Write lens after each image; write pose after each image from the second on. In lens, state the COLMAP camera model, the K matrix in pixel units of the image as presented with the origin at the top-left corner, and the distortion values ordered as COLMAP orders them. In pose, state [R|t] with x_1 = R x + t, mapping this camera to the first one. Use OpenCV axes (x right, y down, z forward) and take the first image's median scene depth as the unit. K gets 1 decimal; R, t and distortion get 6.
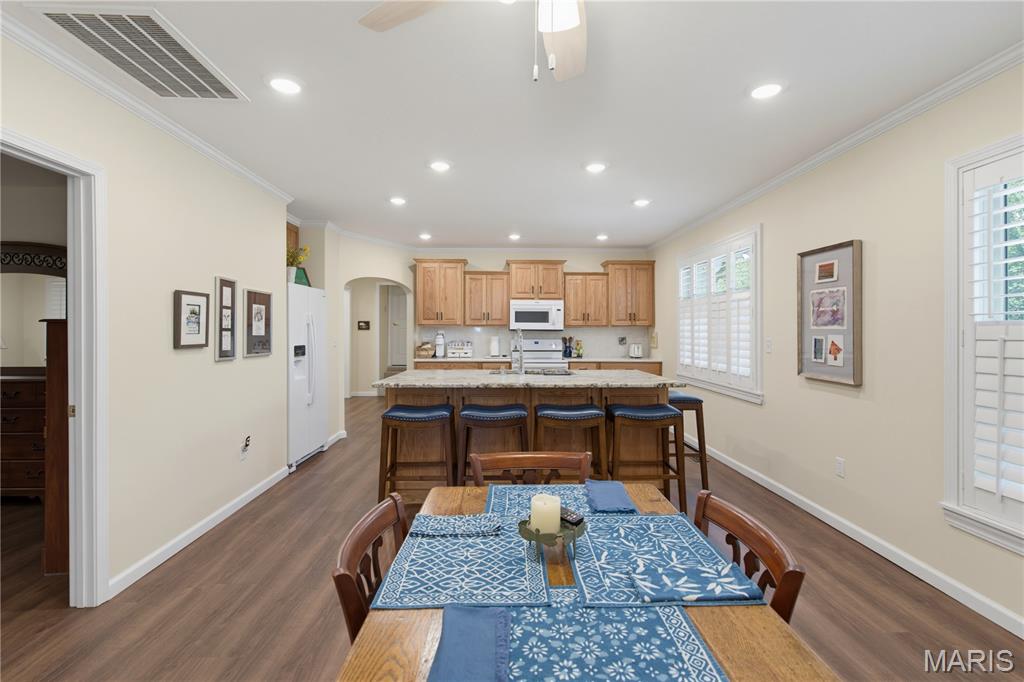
lens RADIAL K [[464.8, 0, 513.9], [0, 464.8, 333.3], [0, 0, 1]] dist [0.001936, 0.000114]
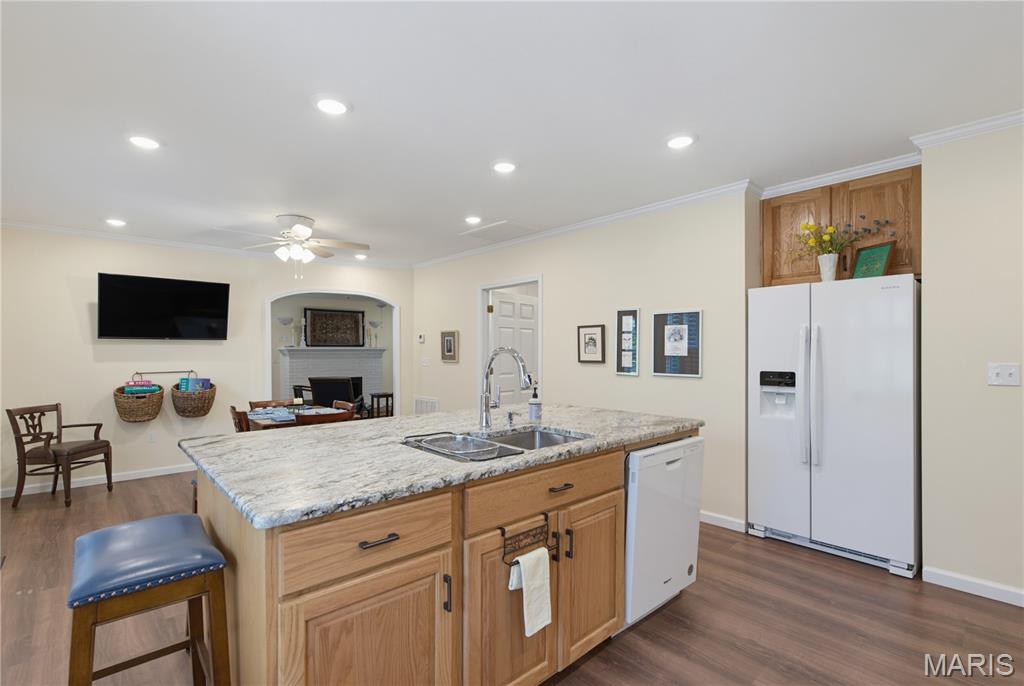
lens RADIAL K [[464.8, 0, 504.0], [0, 464.8, 351.4], [0, 0, 1]] dist [0.001936, 0.000114]
pose [[-0.771057, 0.004675, -0.636749, 0.451789], [0.001439, 0.999983, 0.005599, -0.013551], [0.636764, 0.003401, -0.771051, 1.836069]]
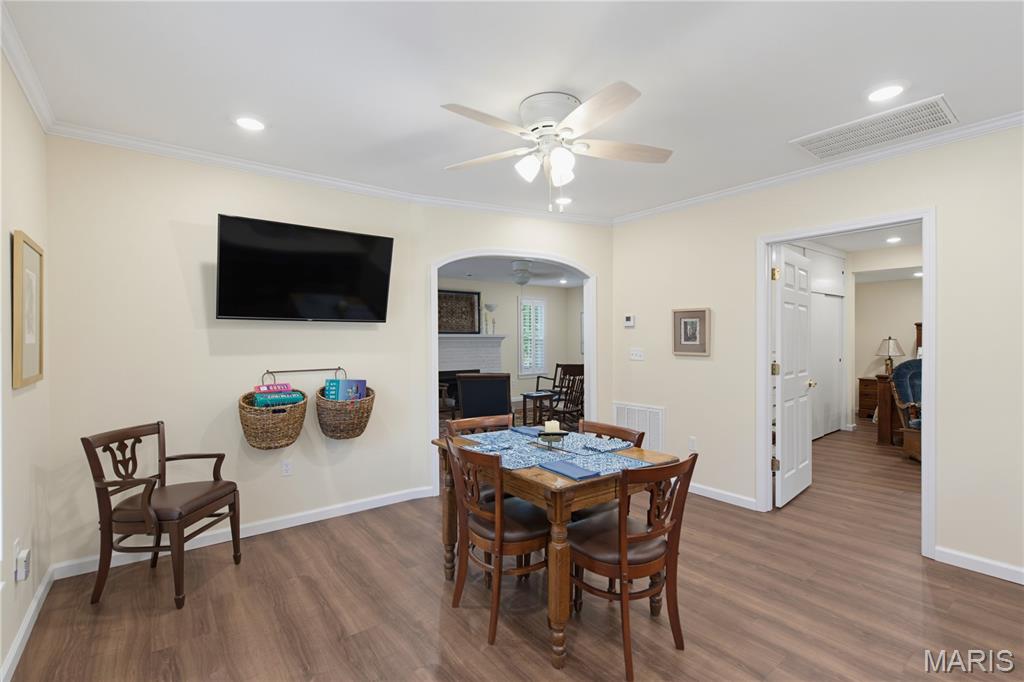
lens RADIAL K [[464.8, 0, 516.3], [0, 464.8, 340.2], [0, 0, 1]] dist [0.001936, 0.000114]
pose [[-0.823369, 0.004868, -0.567485, 0.541255], [0.001161, 0.999976, 0.006893, -0.010649], [0.567505, 0.005017, -0.823355, 0.983192]]
